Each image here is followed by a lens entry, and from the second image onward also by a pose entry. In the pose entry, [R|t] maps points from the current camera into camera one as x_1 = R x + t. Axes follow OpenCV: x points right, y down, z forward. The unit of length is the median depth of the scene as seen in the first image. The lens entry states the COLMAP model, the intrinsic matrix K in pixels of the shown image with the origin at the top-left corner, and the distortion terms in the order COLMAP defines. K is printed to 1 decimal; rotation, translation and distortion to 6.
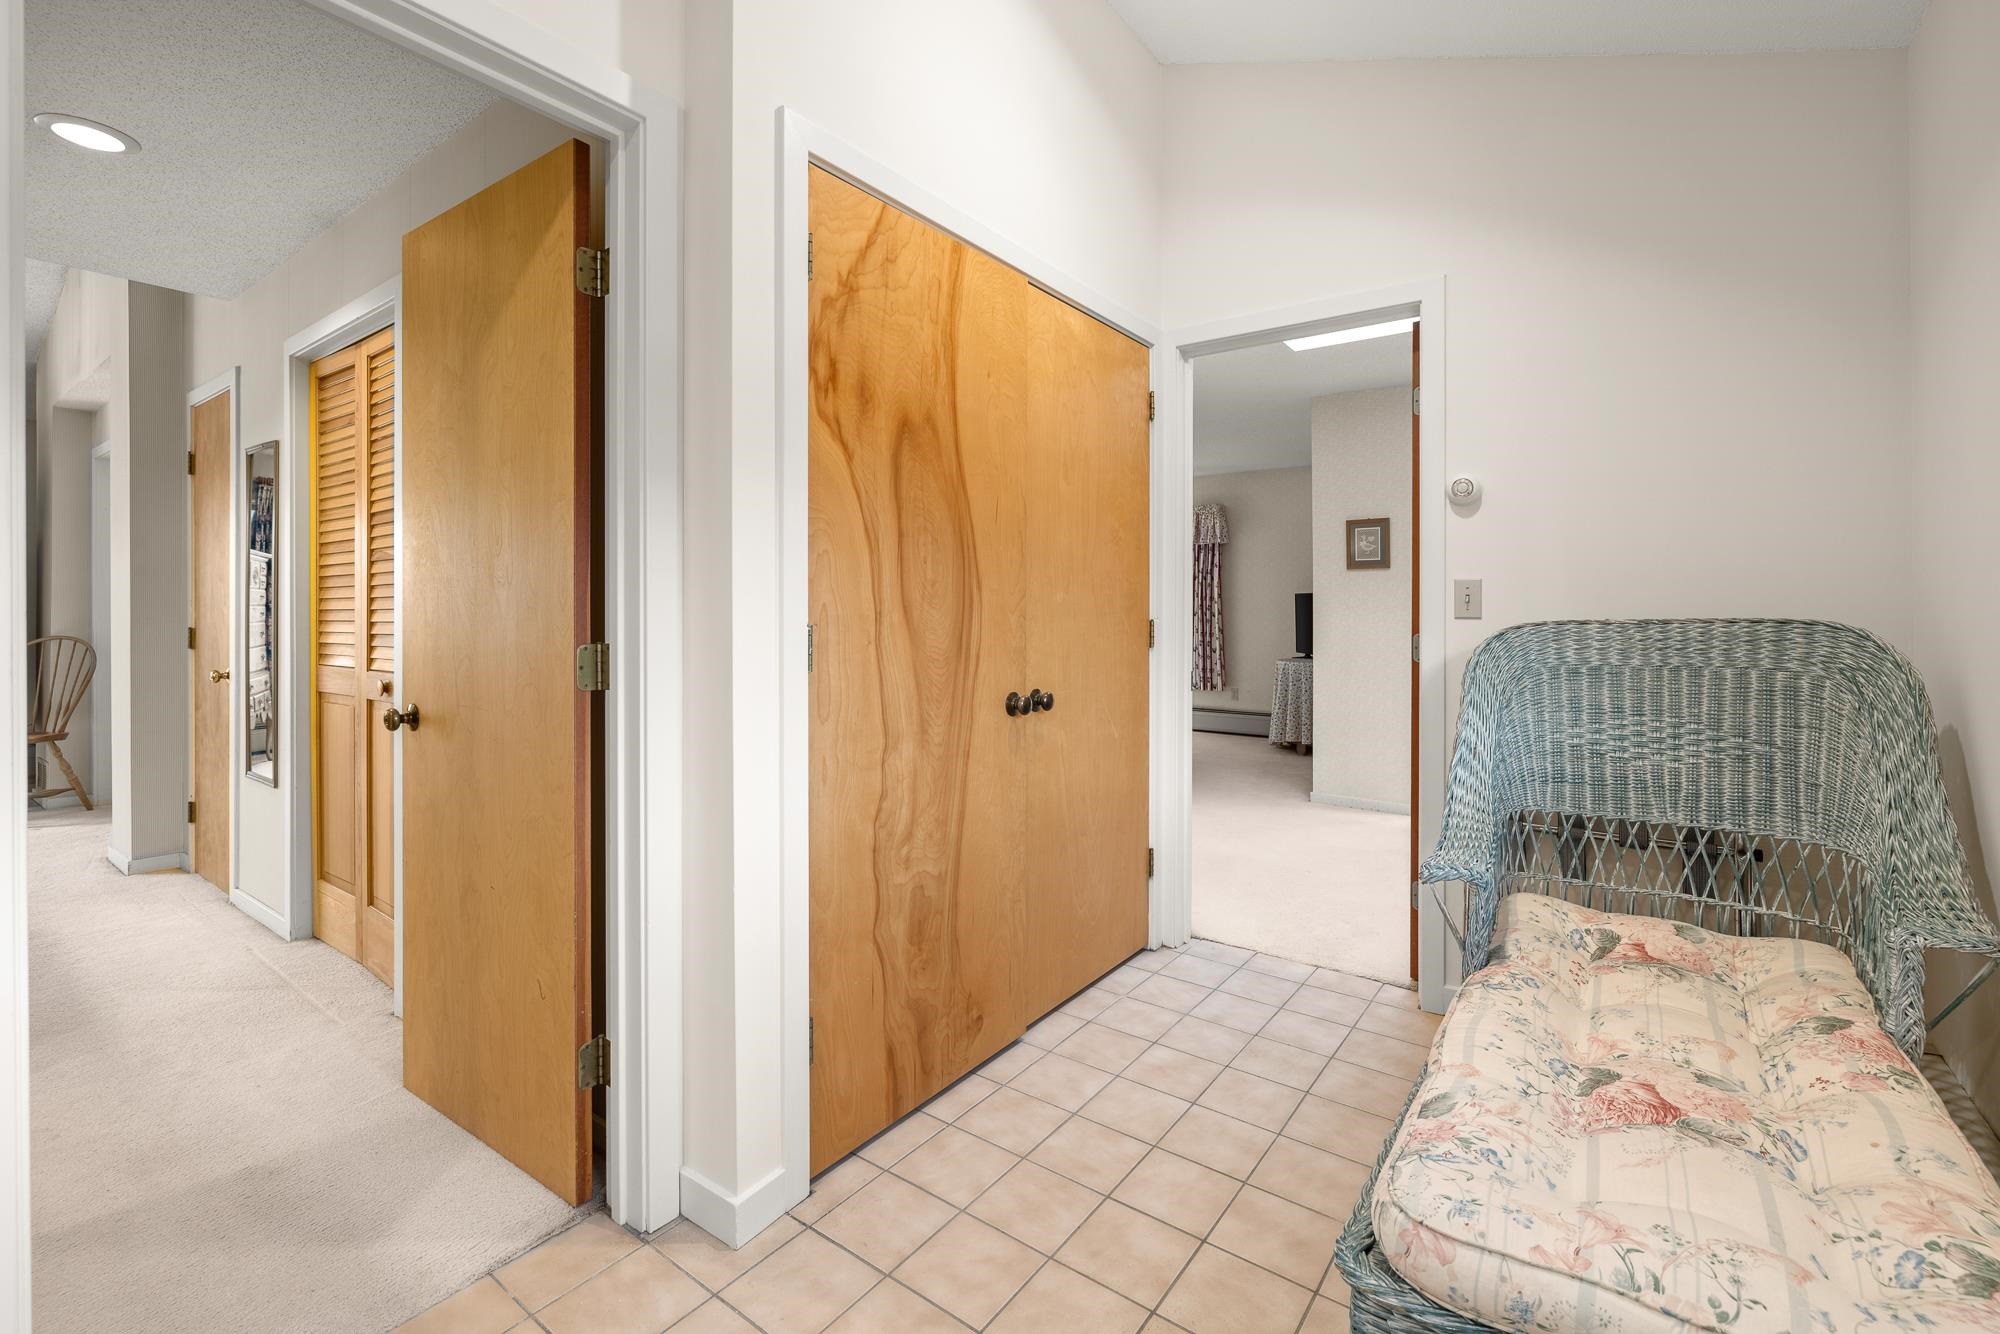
lens RADIAL K [[870.7, 0, 1008.4], [0, 870.7, 605.5], [0, 0, 1]] dist [0.000283, -0.000288]
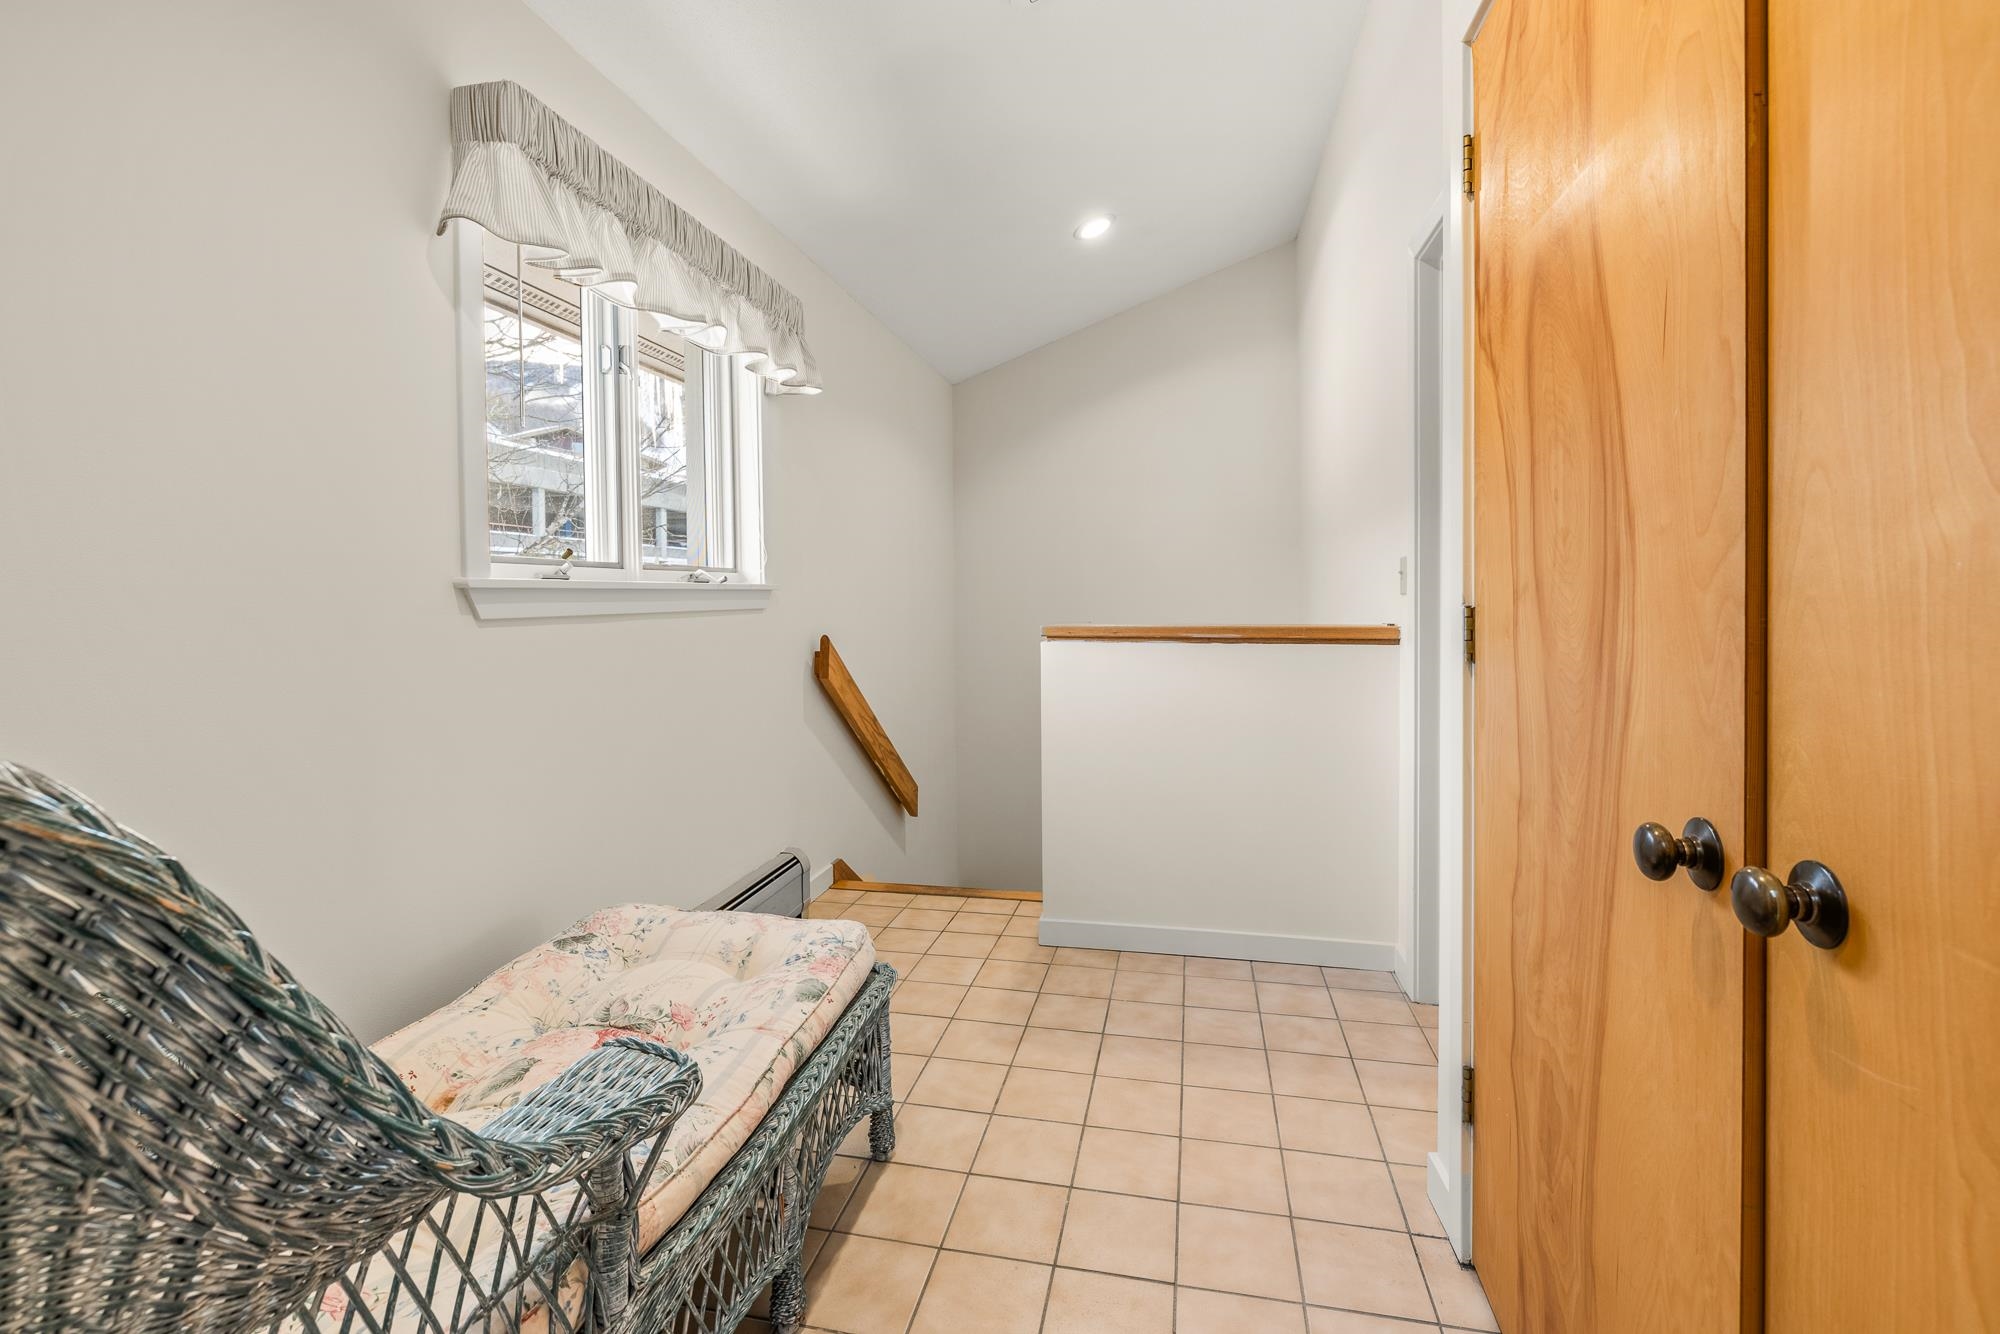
lens RADIAL K [[870.7, 0, 1008.4], [0, 870.7, 605.5], [0, 0, 1]] dist [0.000283, -0.000288]
pose [[-0.913887, 0.008881, -0.405872, 0.453495], [0.008404, 0.999960, 0.002957, 0.013975], [0.405882, -0.000709, -0.913925, 1.384554]]
